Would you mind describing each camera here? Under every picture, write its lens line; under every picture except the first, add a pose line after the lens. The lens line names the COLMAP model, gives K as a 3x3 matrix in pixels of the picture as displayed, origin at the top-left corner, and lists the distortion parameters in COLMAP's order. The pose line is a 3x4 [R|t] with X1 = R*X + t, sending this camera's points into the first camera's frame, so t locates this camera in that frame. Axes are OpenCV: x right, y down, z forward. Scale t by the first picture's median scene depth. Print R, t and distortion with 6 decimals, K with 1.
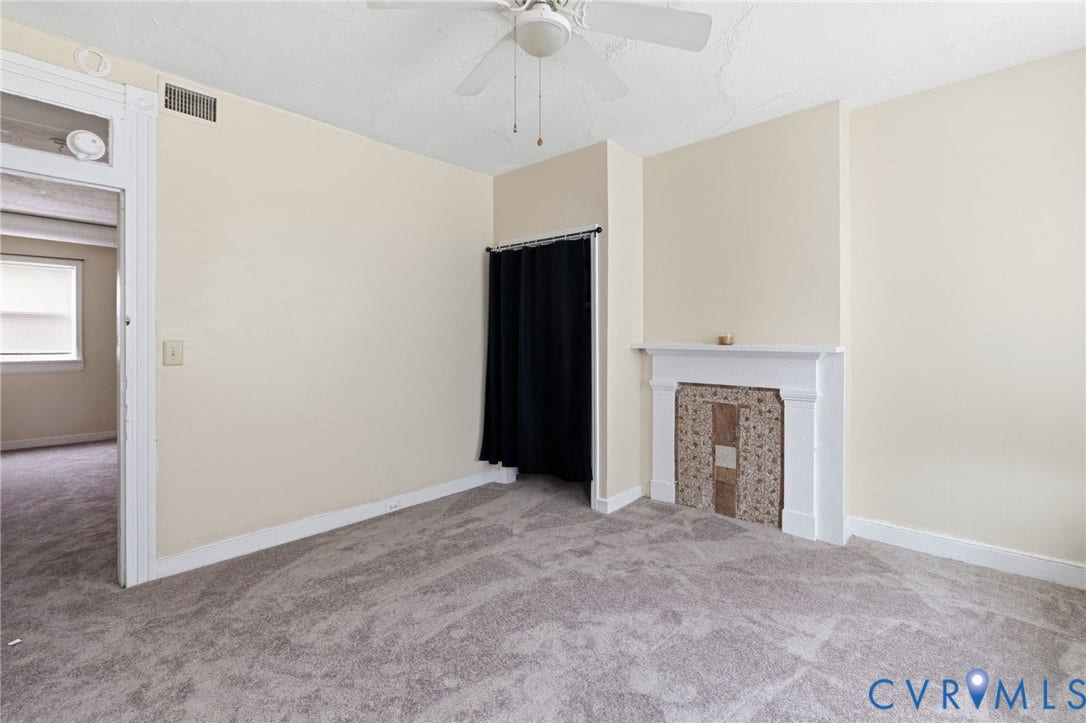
lens RADIAL K [[473.3, 0, 539.2], [0, 473.3, 350.3], [0, 0, 1]] dist [-0.001363, 0.000178]
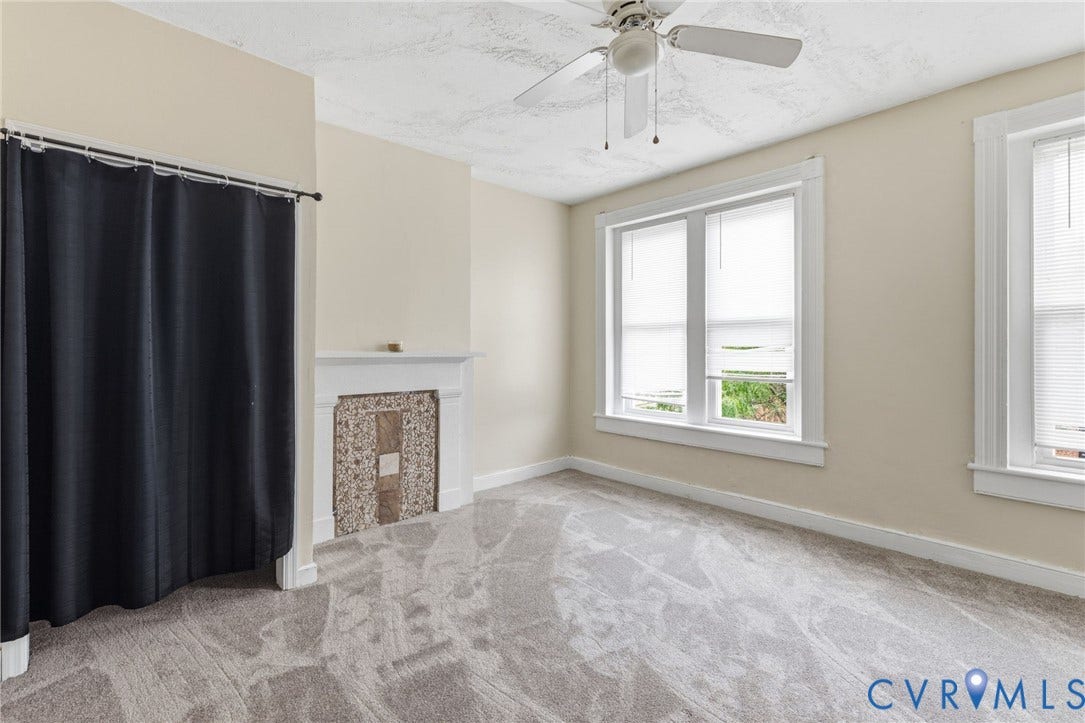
lens RADIAL K [[472.9, 0, 538.8], [0, 472.9, 350.3], [0, 0, 1]] dist [-0.001363, 0.000178]
pose [[0.097288, -0.005365, 0.995242, -0.577345], [0.019974, 0.999795, 0.003437, -0.012875], [-0.995056, 0.019545, 0.097375, 0.595007]]
